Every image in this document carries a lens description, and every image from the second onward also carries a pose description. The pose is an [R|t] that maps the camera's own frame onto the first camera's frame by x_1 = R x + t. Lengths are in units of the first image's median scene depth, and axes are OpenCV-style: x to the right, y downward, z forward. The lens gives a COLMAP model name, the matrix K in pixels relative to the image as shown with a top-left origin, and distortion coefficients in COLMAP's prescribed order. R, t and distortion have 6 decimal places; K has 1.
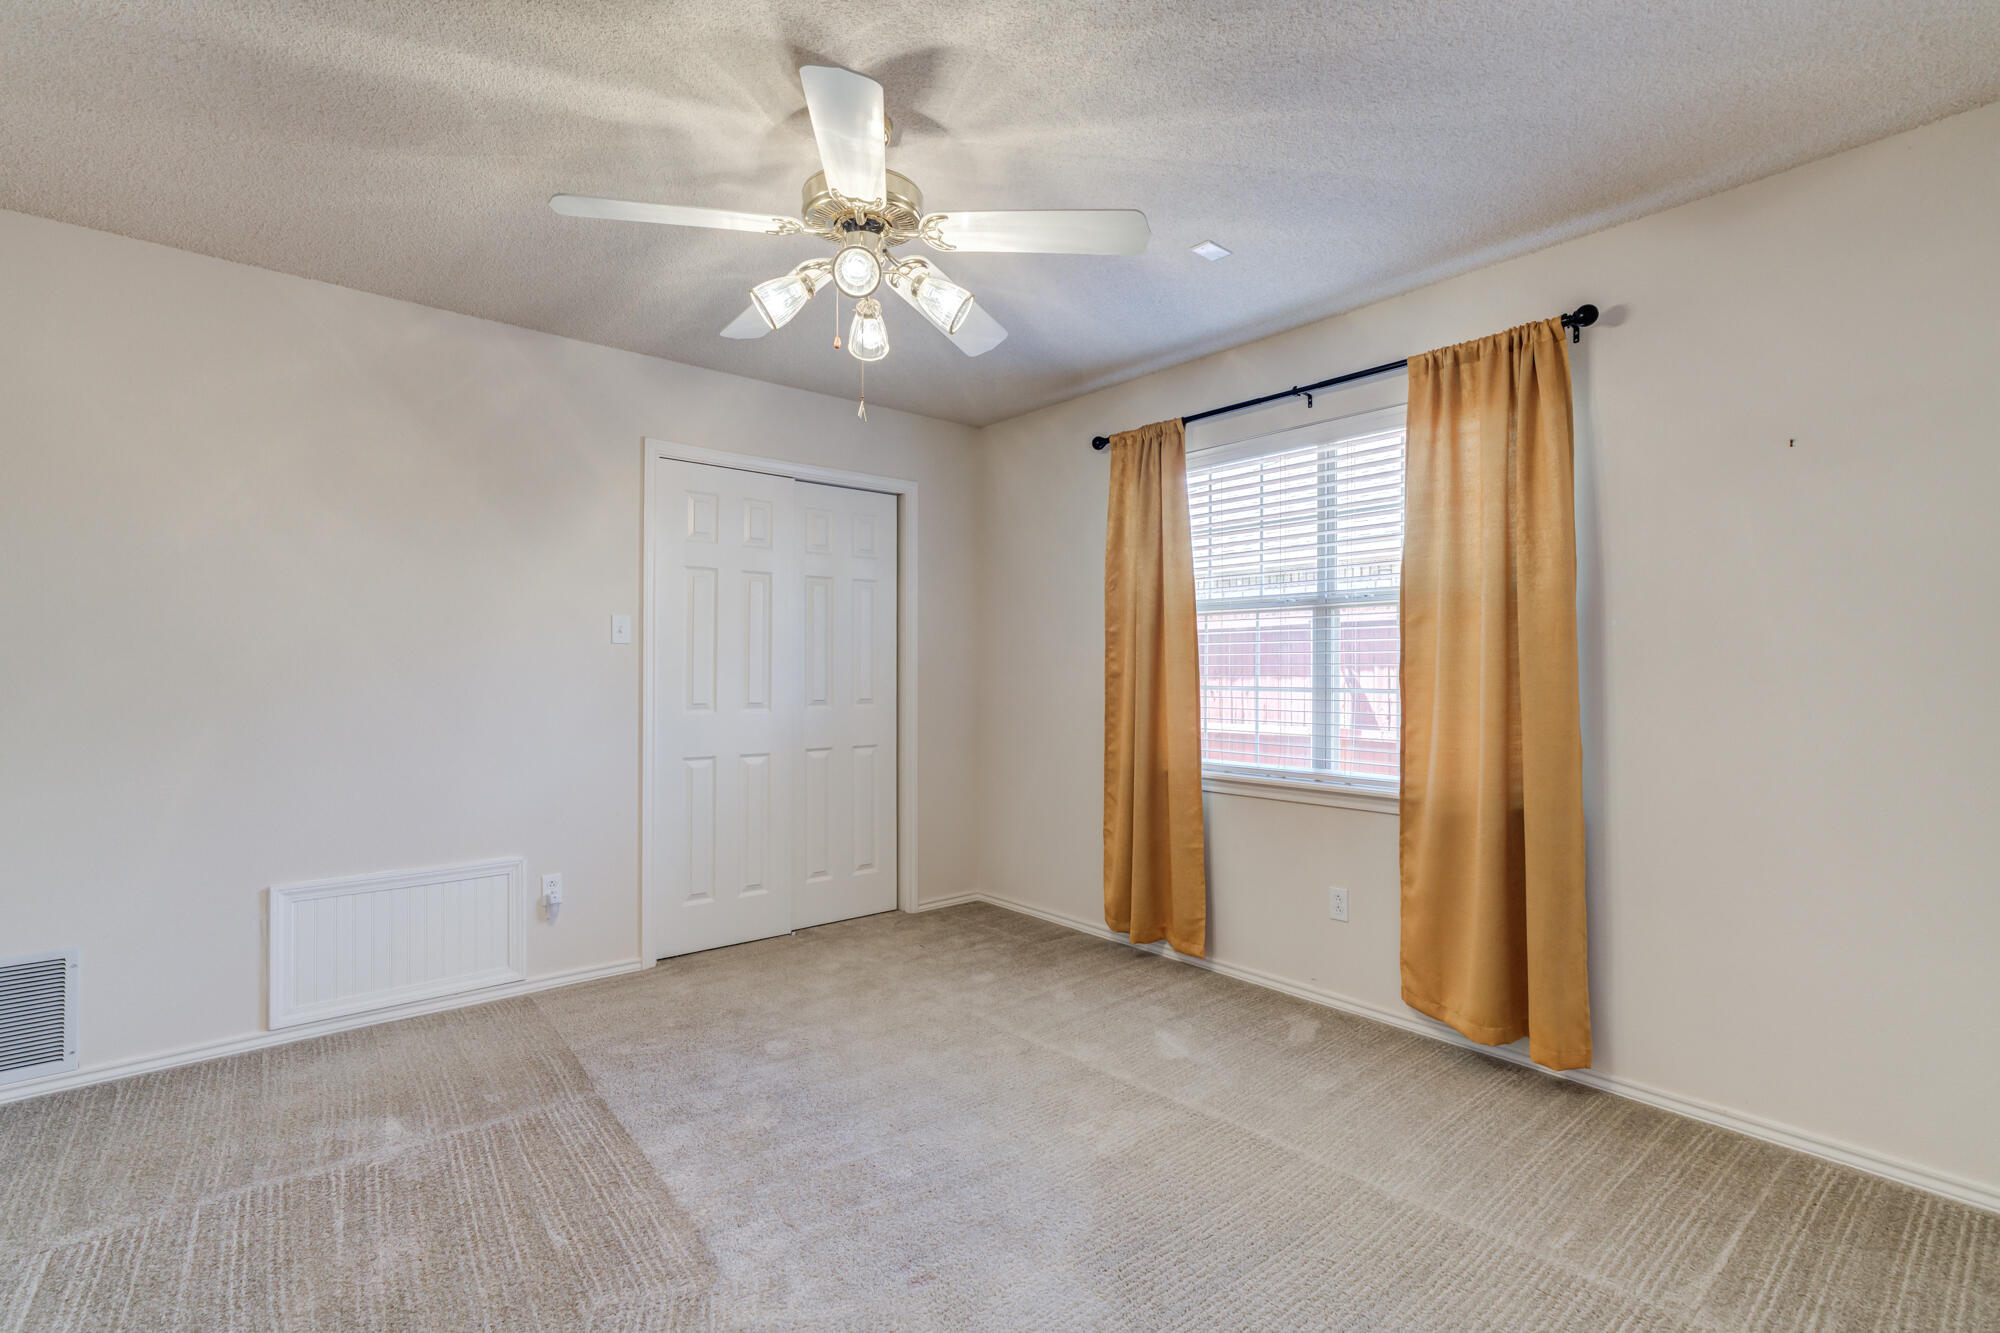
lens RADIAL K [[923.0, 0, 970.5], [0, 923.0, 666.2], [0, 0, 1]] dist [-0.017801, 0.014613]
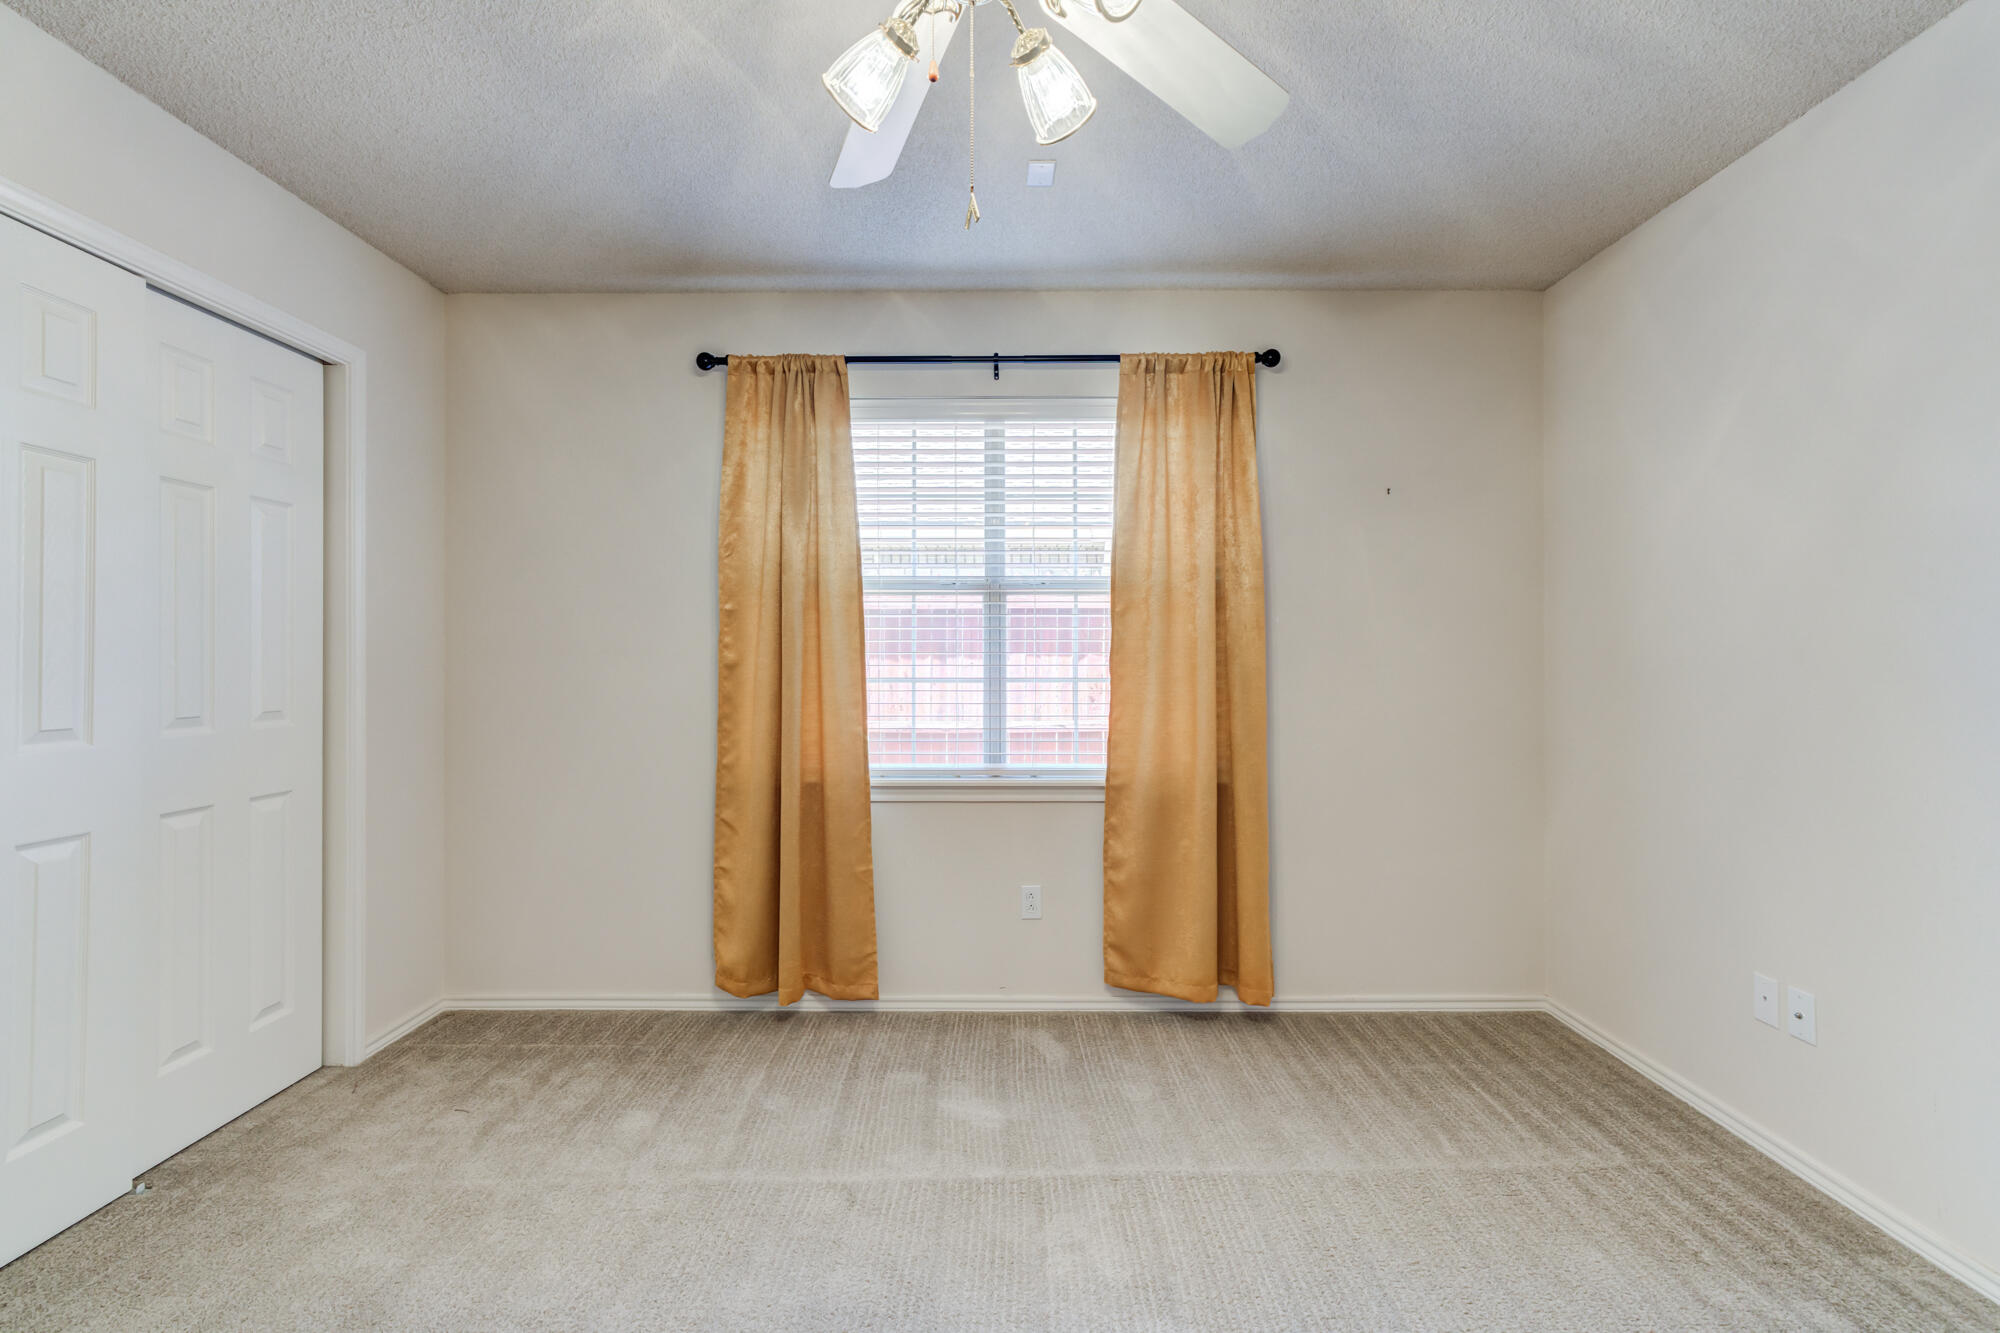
lens RADIAL K [[923.0, 0, 1015.7], [0, 923.0, 654.7], [0, 0, 1]] dist [-0.017801, 0.014613]
pose [[0.632029, 0.003783, 0.774936, -0.325683], [-0.001726, 0.999992, -0.003474, 0.002916], [-0.774943, 0.000858, 0.632031, 0.366160]]
